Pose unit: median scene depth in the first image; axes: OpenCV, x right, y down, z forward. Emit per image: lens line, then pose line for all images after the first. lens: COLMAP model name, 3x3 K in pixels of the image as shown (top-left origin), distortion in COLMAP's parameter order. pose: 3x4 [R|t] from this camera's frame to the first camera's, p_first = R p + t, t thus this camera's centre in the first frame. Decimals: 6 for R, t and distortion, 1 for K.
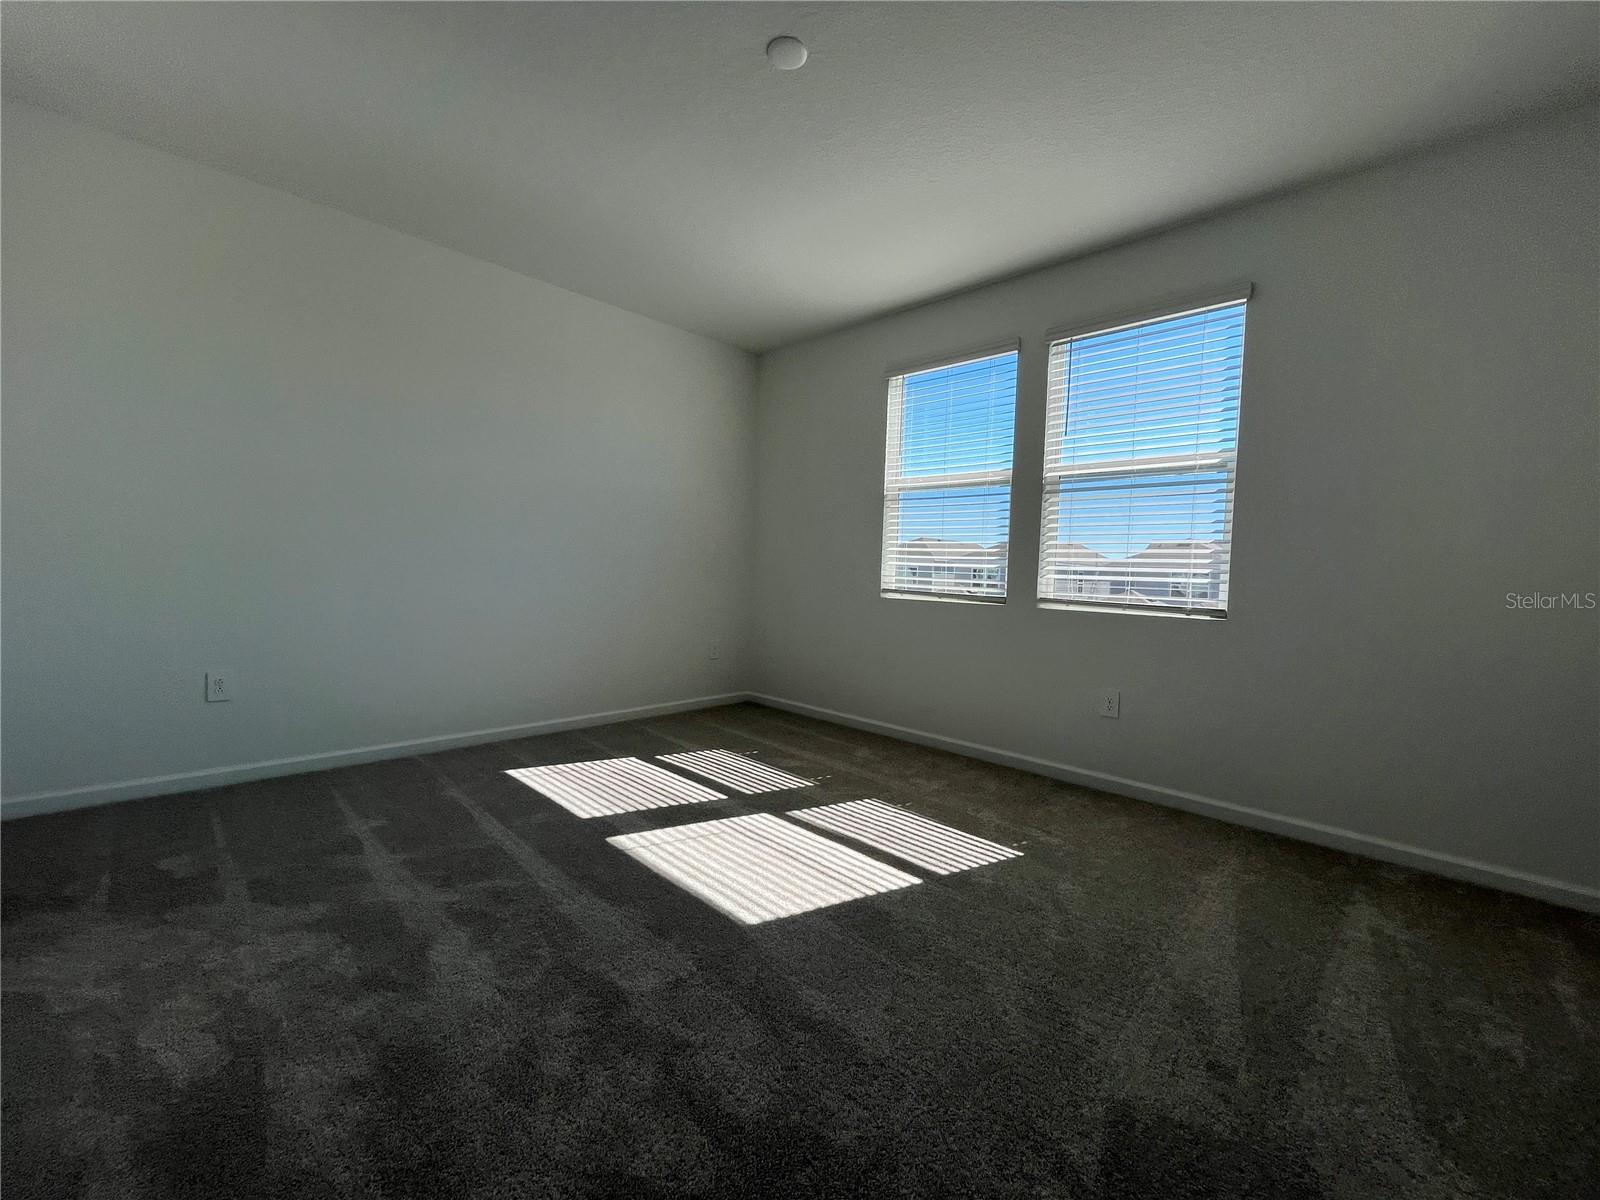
lens RADIAL K [[650.9, 0, 800.0], [0, 650.9, 598.1], [0, 0, 1]] dist [-0.002500, -0.000319]
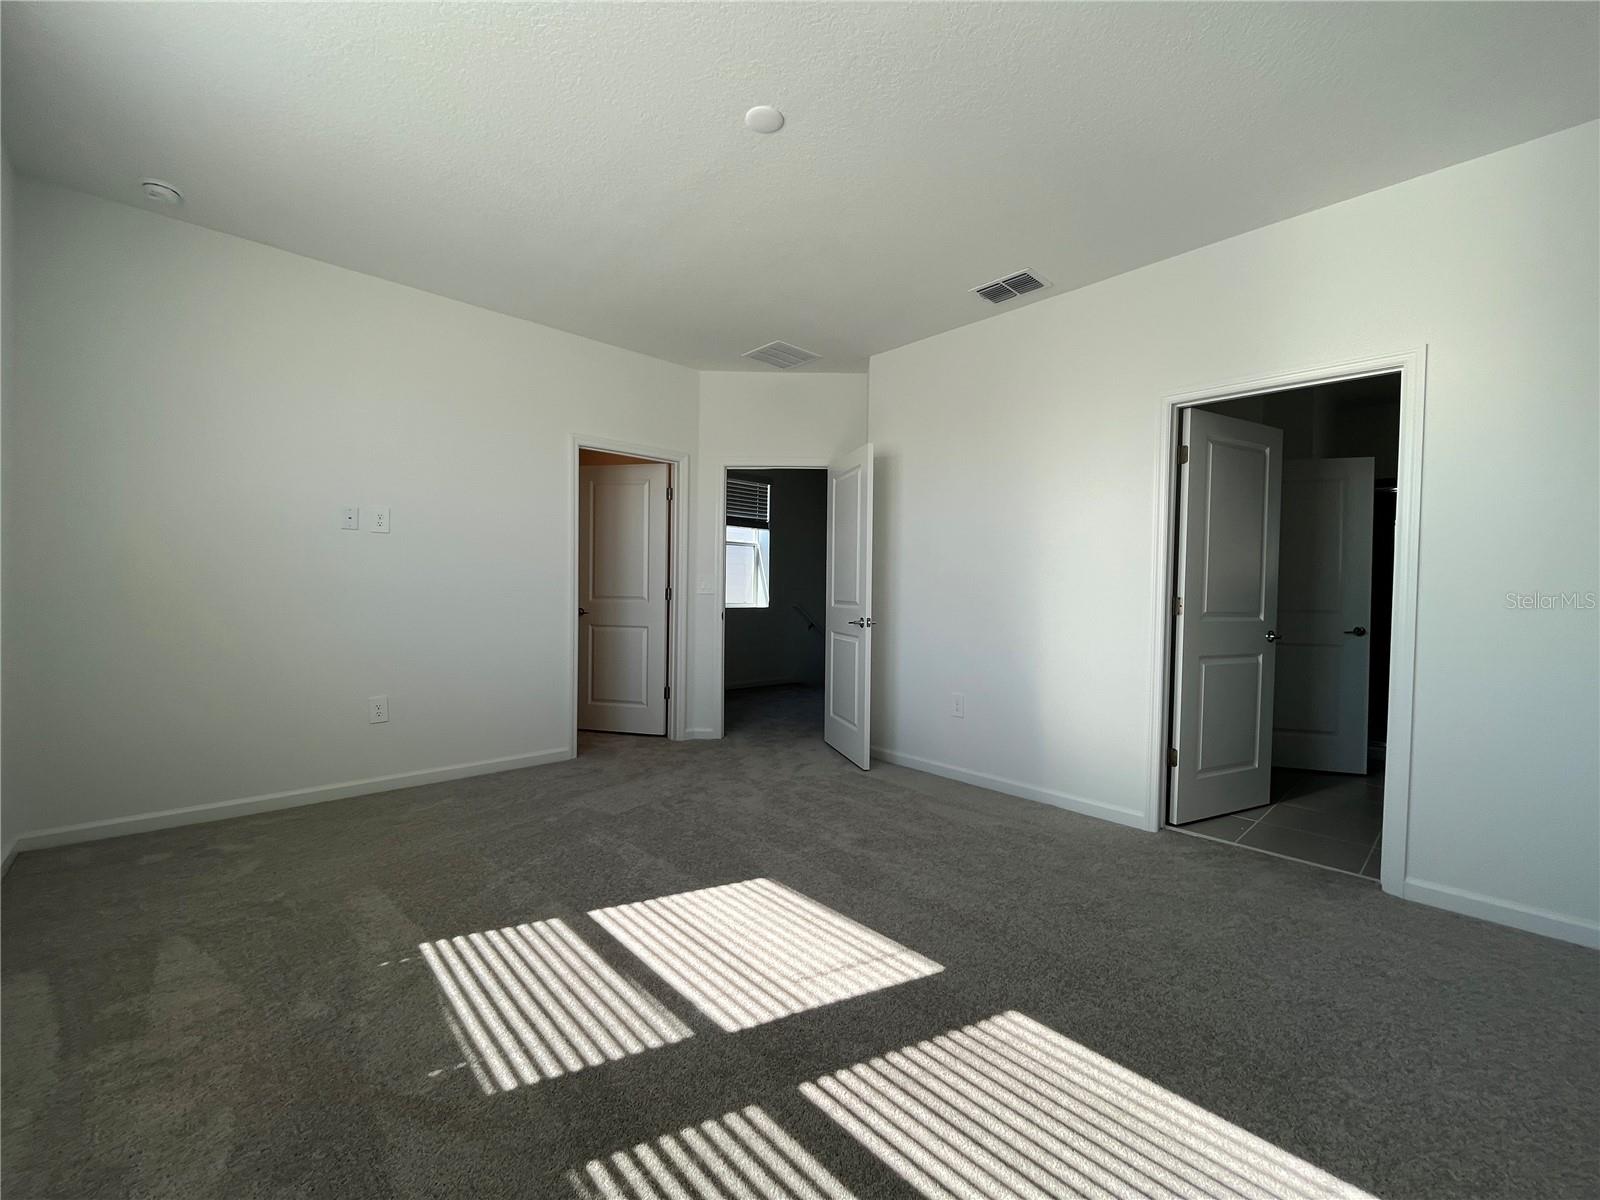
lens RADIAL K [[650.9, 0, 800.0], [0, 650.9, 598.1], [0, 0, 1]] dist [-0.002500, -0.000319]
pose [[-0.997717, -0.054548, 0.039813, -0.123541], [-0.052811, 0.997659, 0.043453, -0.088168], [-0.042090, 0.041251, -0.998262, 1.624534]]
